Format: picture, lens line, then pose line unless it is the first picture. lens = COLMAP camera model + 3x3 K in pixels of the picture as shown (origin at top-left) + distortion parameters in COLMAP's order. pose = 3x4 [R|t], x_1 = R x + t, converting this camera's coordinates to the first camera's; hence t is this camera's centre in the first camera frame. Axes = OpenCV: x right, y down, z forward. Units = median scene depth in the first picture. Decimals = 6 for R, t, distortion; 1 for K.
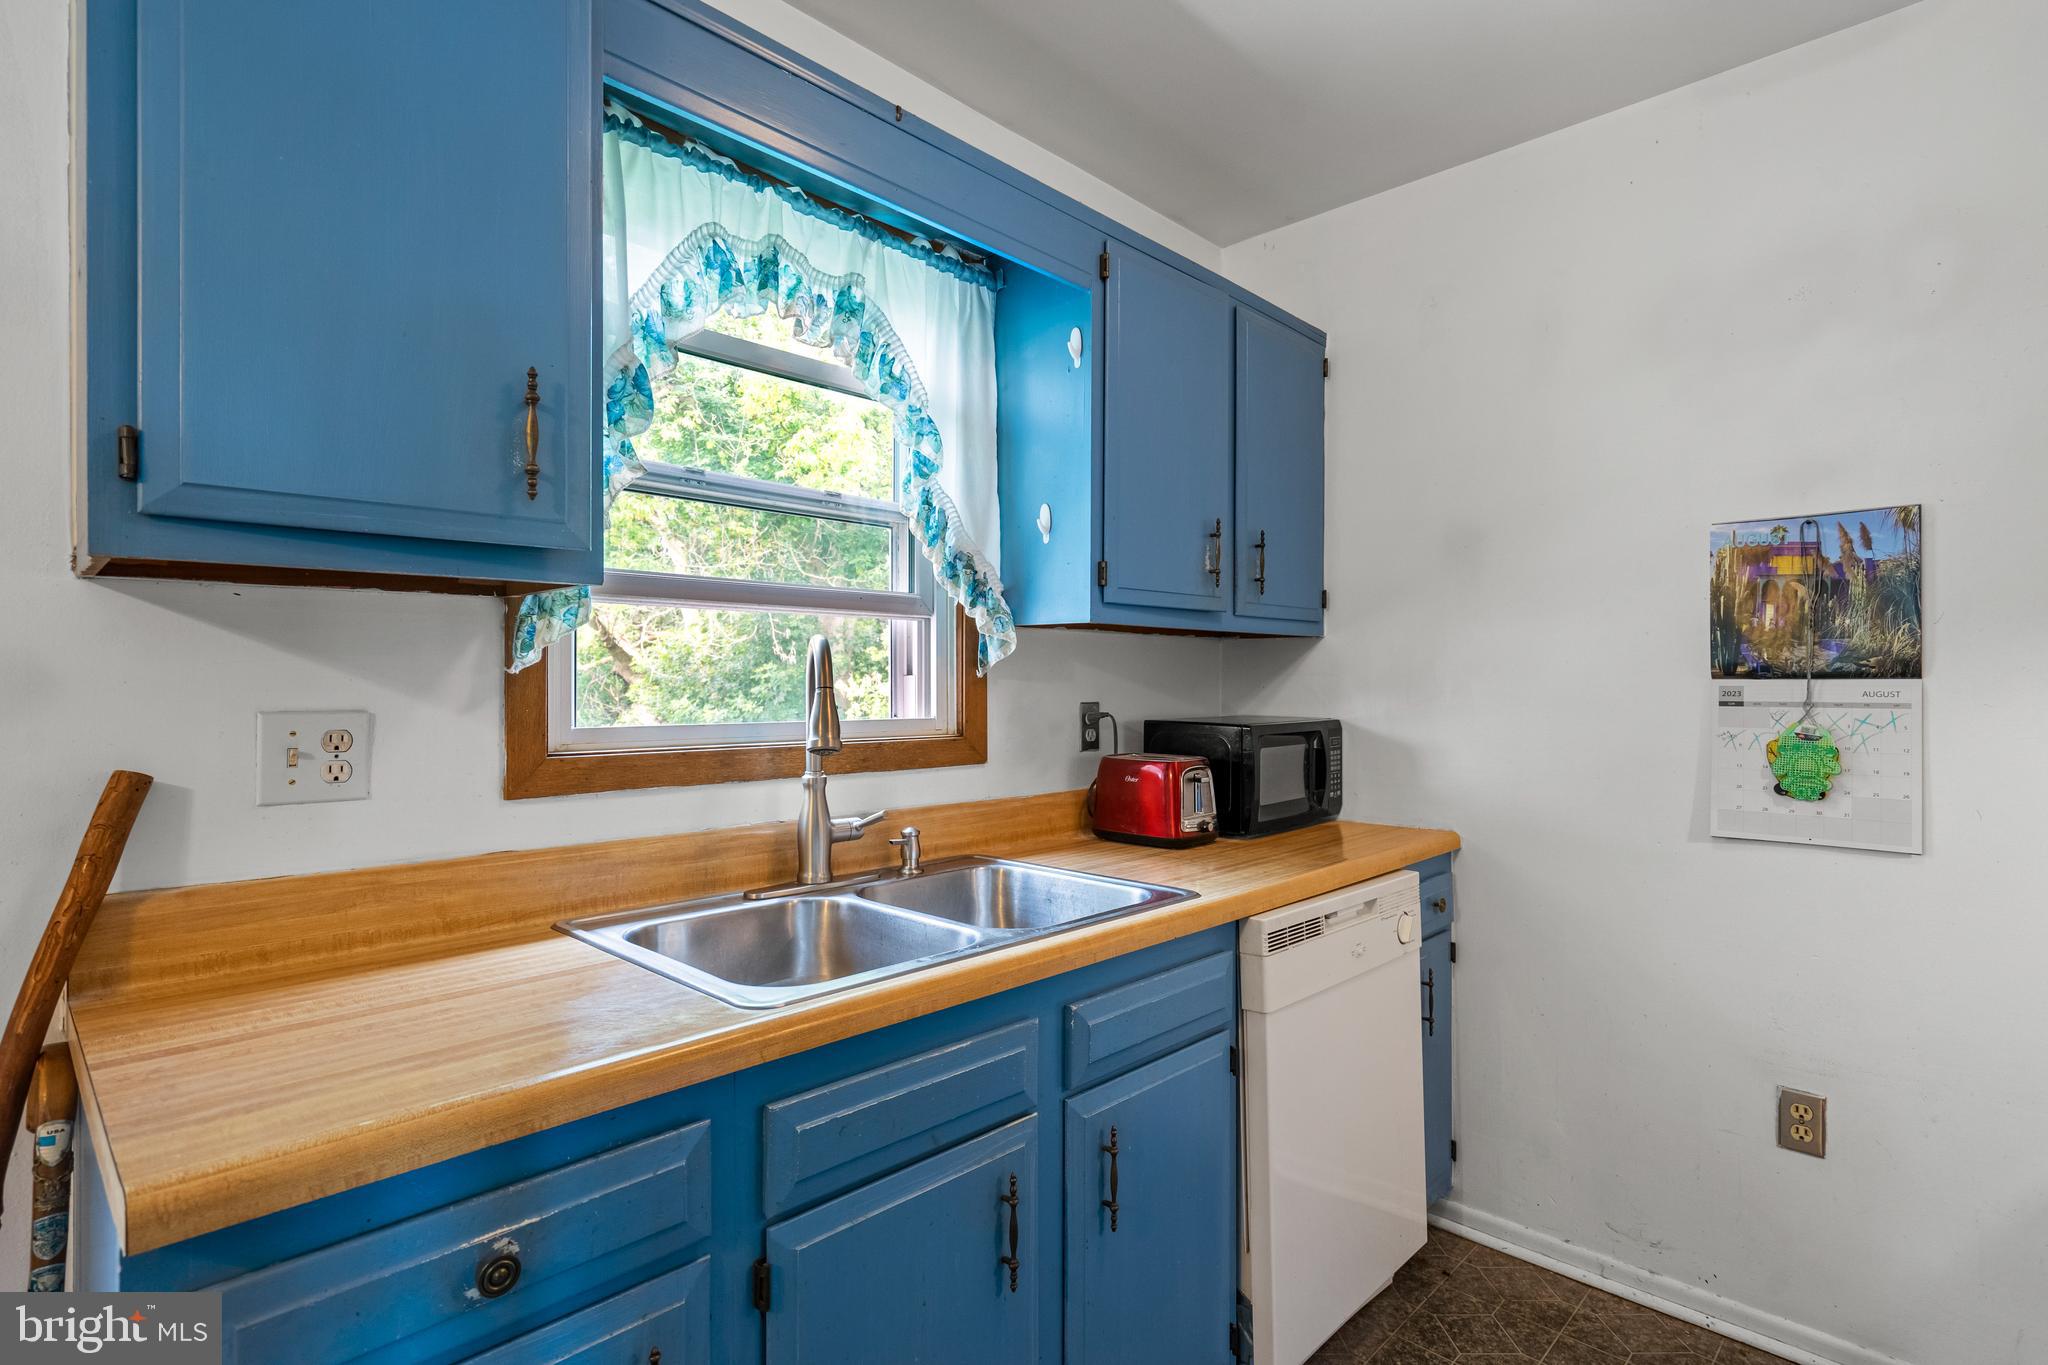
lens RADIAL K [[1005.6, 0, 1027.3], [0, 1005.6, 679.1], [0, 0, 1]] dist [0.001704, 0.000046]
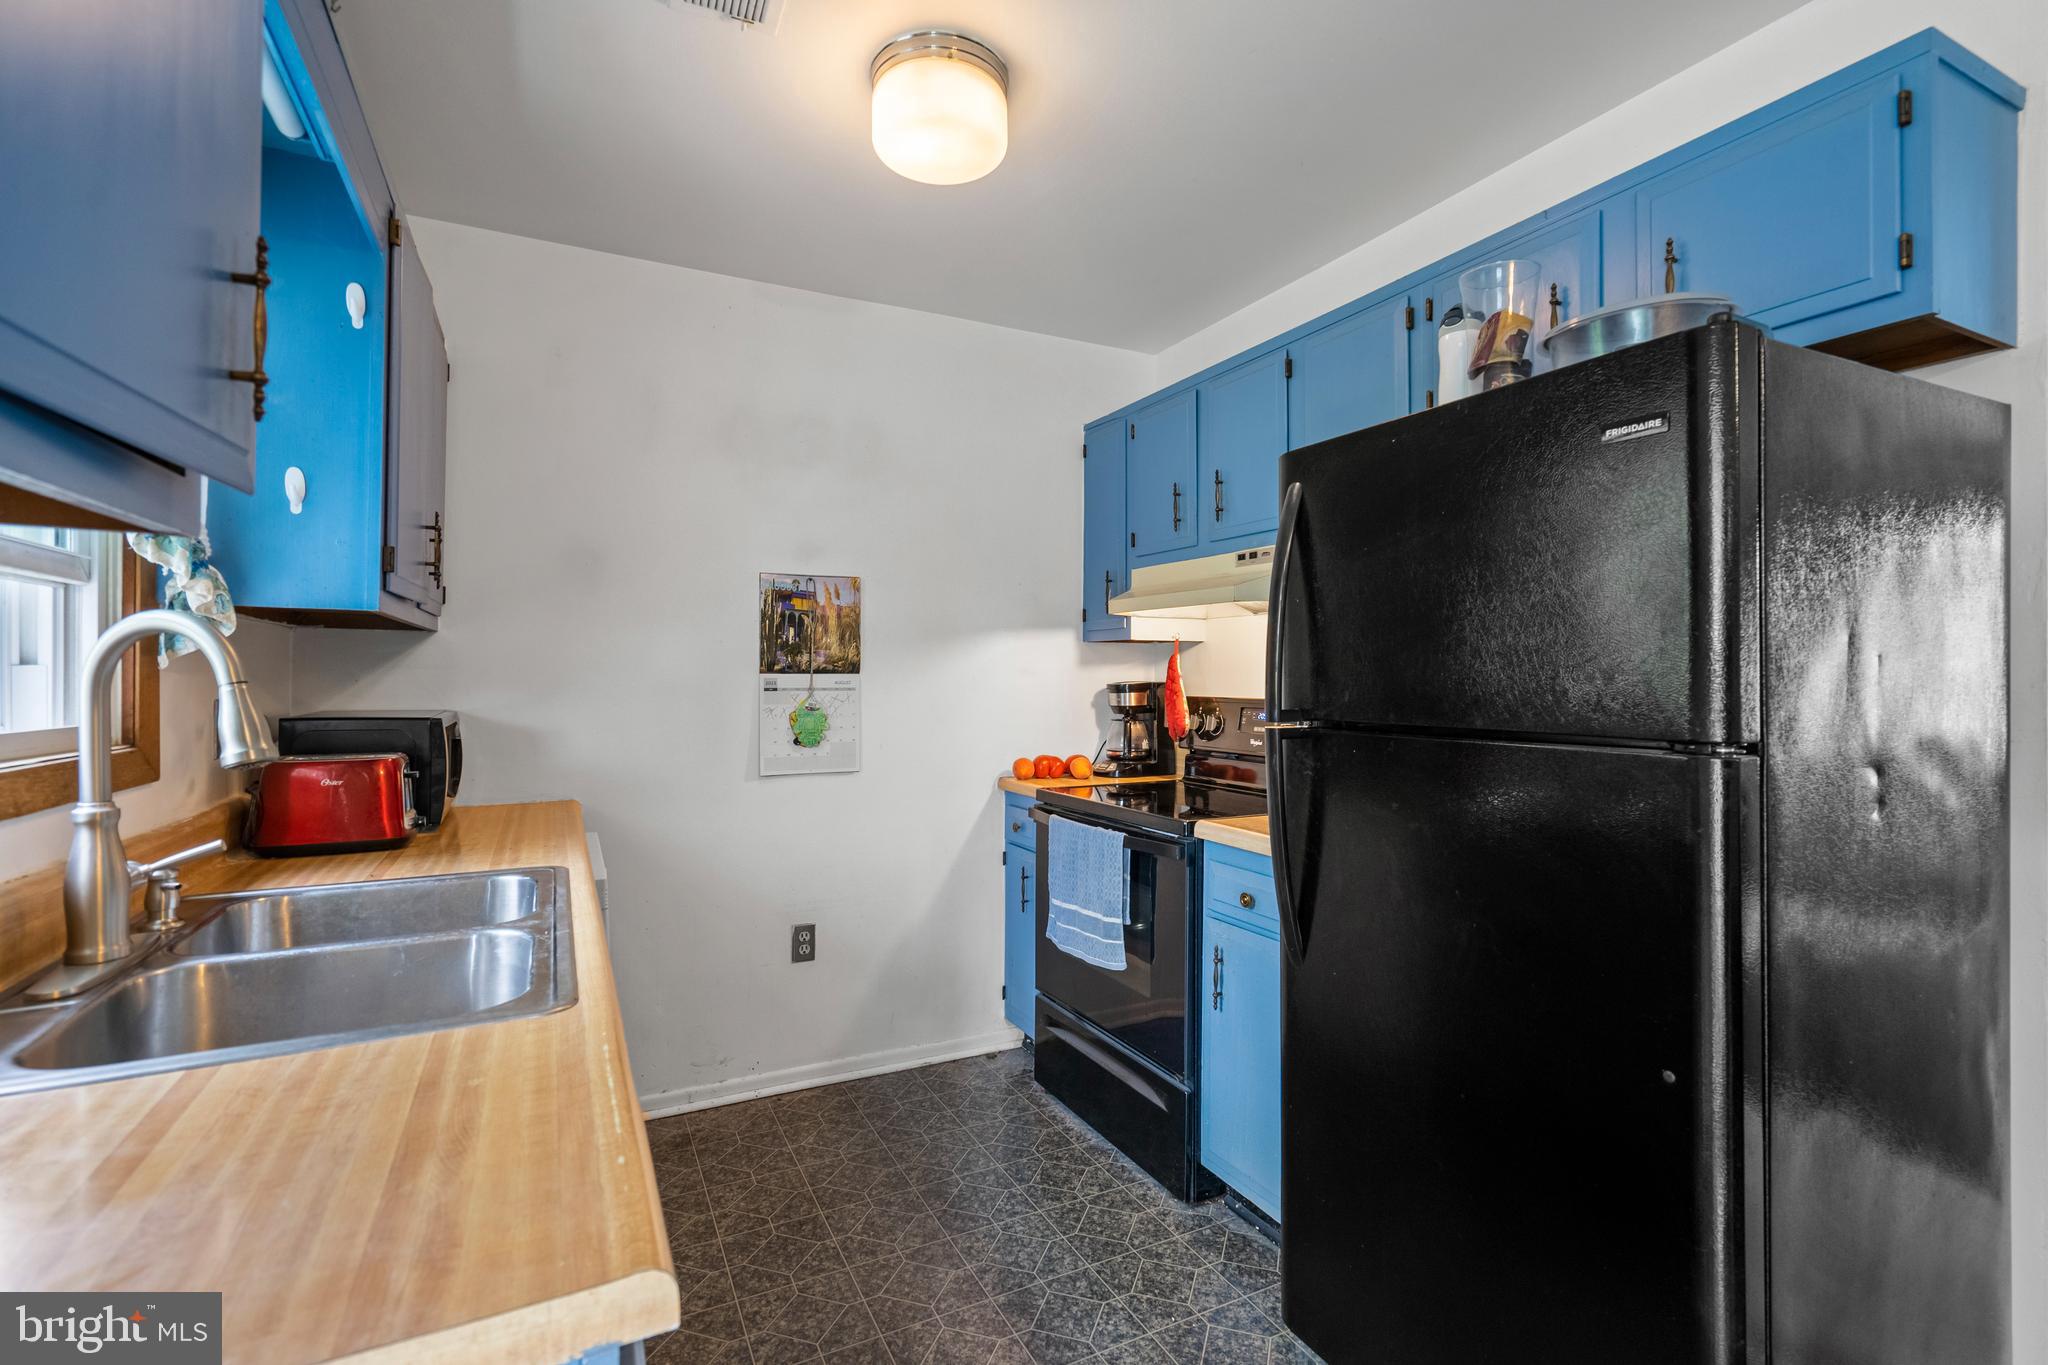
lens RADIAL K [[929.1, 0, 1035.5], [0, 929.1, 669.8], [0, 0, 1]] dist [-0.007105, 0.002641]
pose [[0.320295, 0.006776, 0.947294, -0.559481], [-0.004871, 0.999973, -0.005506, -0.000157], [-0.947305, -0.002851, 0.320319, 0.158145]]
